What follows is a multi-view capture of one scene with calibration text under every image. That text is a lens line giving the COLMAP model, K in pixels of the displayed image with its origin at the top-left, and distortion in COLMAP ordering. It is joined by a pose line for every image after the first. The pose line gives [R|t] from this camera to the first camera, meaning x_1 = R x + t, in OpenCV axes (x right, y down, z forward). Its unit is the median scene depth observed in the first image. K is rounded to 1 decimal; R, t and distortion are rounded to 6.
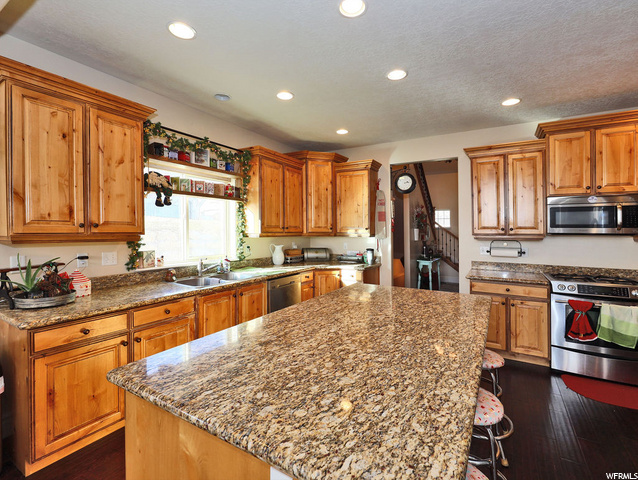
lens RADIAL K [[328.3, 0, 276.3], [0, 328.3, 226.6], [0, 0, 1]] dist [0.000200, 0.000067]
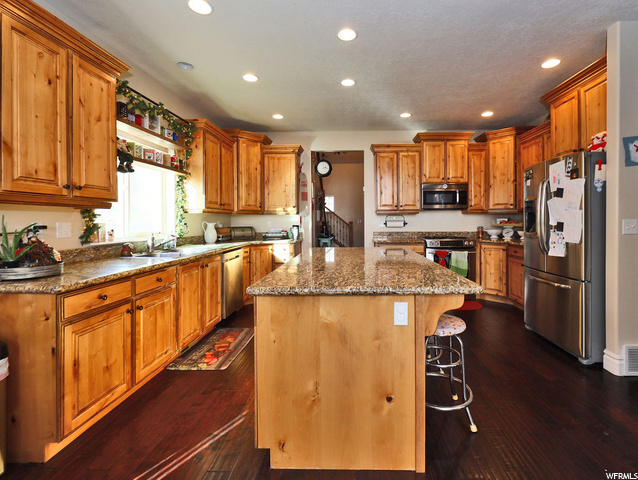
lens RADIAL K [[367.8, 0, 334.7], [0, 367.8, 219.6], [0, 0, 1]] dist [0.002400, 0.000422]
pose [[0.839641, -0.004717, 0.543122, -0.371601], [0.002820, 0.999987, 0.004327, 0.057934], [-0.543135, -0.002102, 0.839643, -0.154375]]
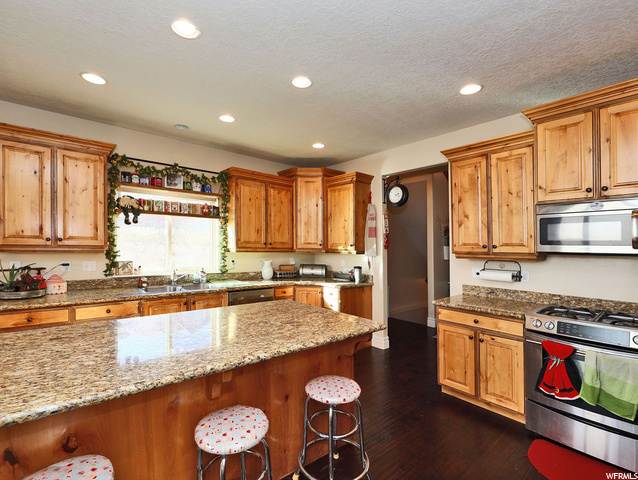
lens RADIAL K [[310.7, 0, 267.2], [0, 310.7, 241.5], [0, 0, 1]] dist [-0.001558, -0.000481]
pose [[0.938150, 0.004299, -0.346203, 0.464090], [-0.007341, 0.999945, -0.007477, 0.005326], [0.346152, 0.009556, 0.938130, 0.096933]]
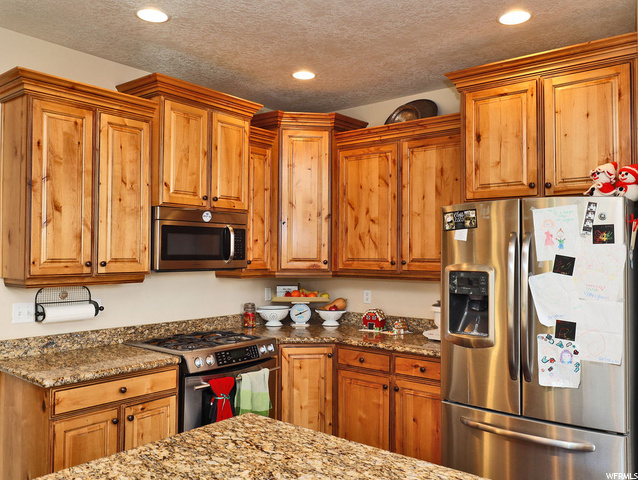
lens RADIAL K [[567.0, 0, 372.8], [0, 567.0, 239.6], [0, 0, 1]] dist [0.000515, 0.006087]
pose [[0.006863, 0.019326, 0.999790, -0.140976], [-0.018201, 0.999650, -0.019198, -0.020352], [-0.999811, -0.018066, 0.007212, 0.599766]]
